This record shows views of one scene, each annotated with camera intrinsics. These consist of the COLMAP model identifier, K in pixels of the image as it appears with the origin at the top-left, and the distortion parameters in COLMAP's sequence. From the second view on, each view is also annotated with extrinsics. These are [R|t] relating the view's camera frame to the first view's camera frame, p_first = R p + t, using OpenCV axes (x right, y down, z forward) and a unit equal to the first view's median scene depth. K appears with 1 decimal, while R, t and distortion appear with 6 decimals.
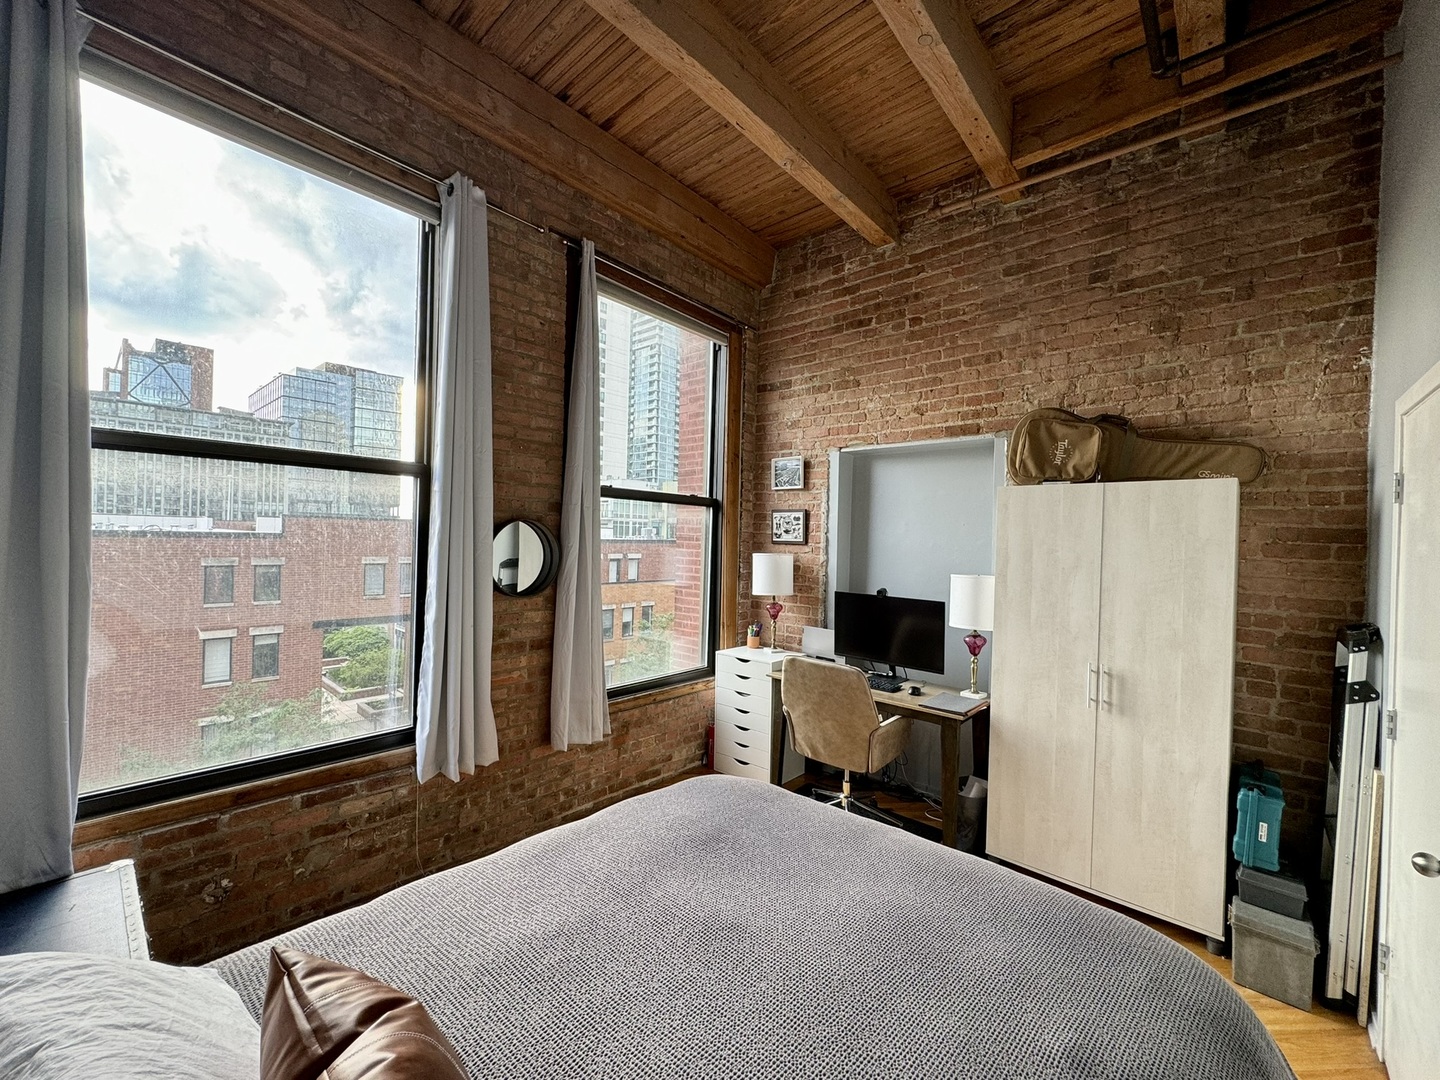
lens RADIAL K [[589.0, 0, 720.0], [0, 589.0, 540.0], [0, 0, 1]] dist [0.000401, 0.000100]
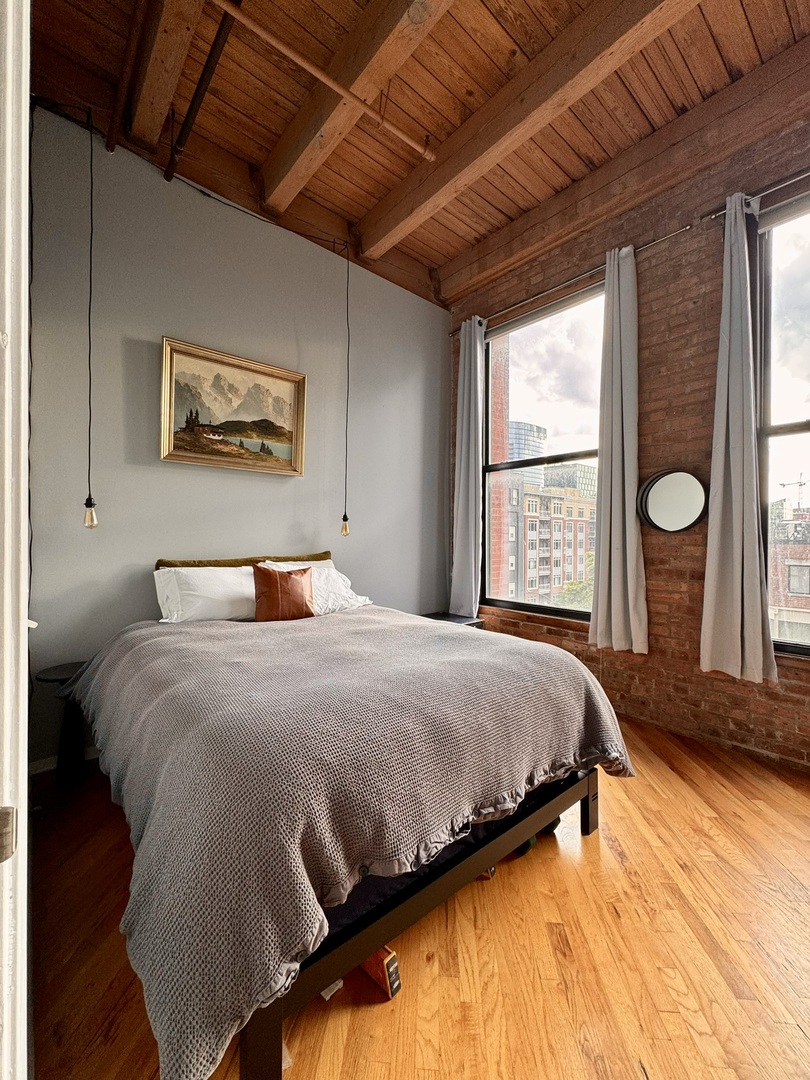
lens RADIAL K [[439.4, 0, 405.0], [0, 439.4, 540.0], [0, 0, 1]] dist [0.000522, 0.000214]
pose [[-0.135164, -0.026782, -0.990461, 0.666136], [-0.015633, 0.999568, -0.024895, 0.146308], [0.990700, 0.012119, -0.135525, 0.574680]]
